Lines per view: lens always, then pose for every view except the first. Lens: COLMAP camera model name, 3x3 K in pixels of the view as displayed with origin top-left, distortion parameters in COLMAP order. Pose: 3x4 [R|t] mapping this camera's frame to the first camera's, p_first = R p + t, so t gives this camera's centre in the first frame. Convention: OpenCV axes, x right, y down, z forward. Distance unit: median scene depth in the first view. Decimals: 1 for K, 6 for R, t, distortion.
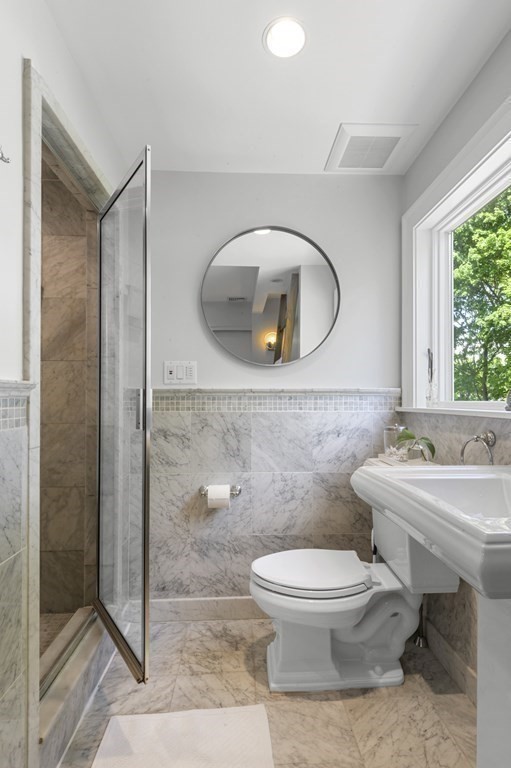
lens RADIAL K [[401.4, 0, 257.1], [0, 401.4, 389.4], [0, 0, 1]] dist [-0.003624, -0.000946]
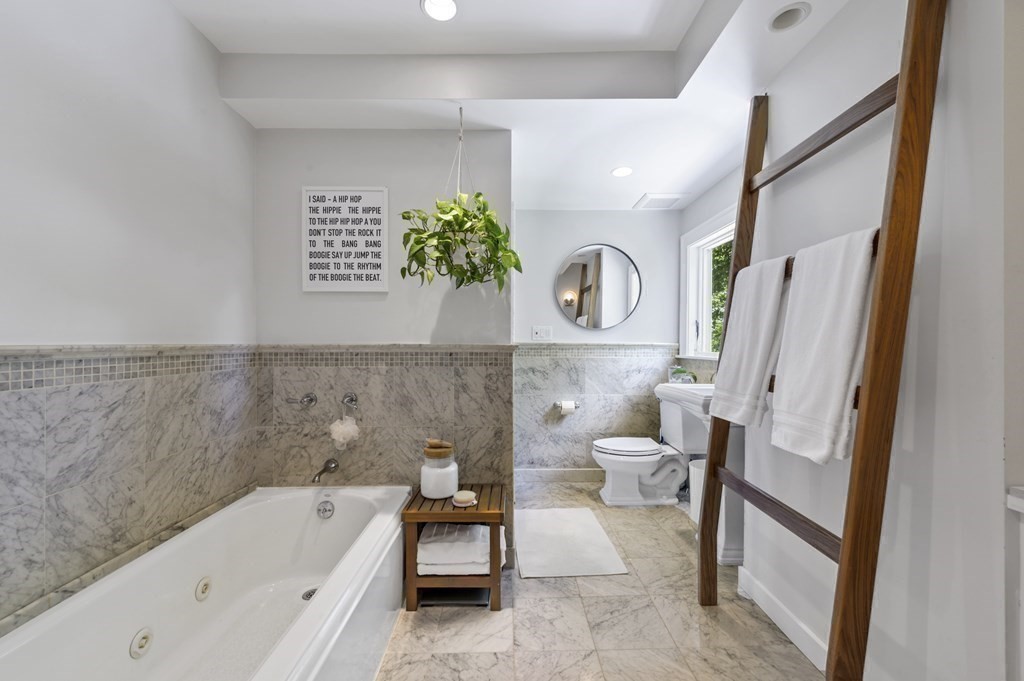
lens RADIAL K [[409.3, 0, 510.0], [0, 409.3, 341.7], [0, 0, 1]] dist [0.000949, 0.000045]
pose [[0.998902, 0.005941, -0.046479, -0.250198], [-0.005070, 0.999810, 0.018838, -0.039225], [0.046582, -0.018582, 0.998742, -0.694916]]
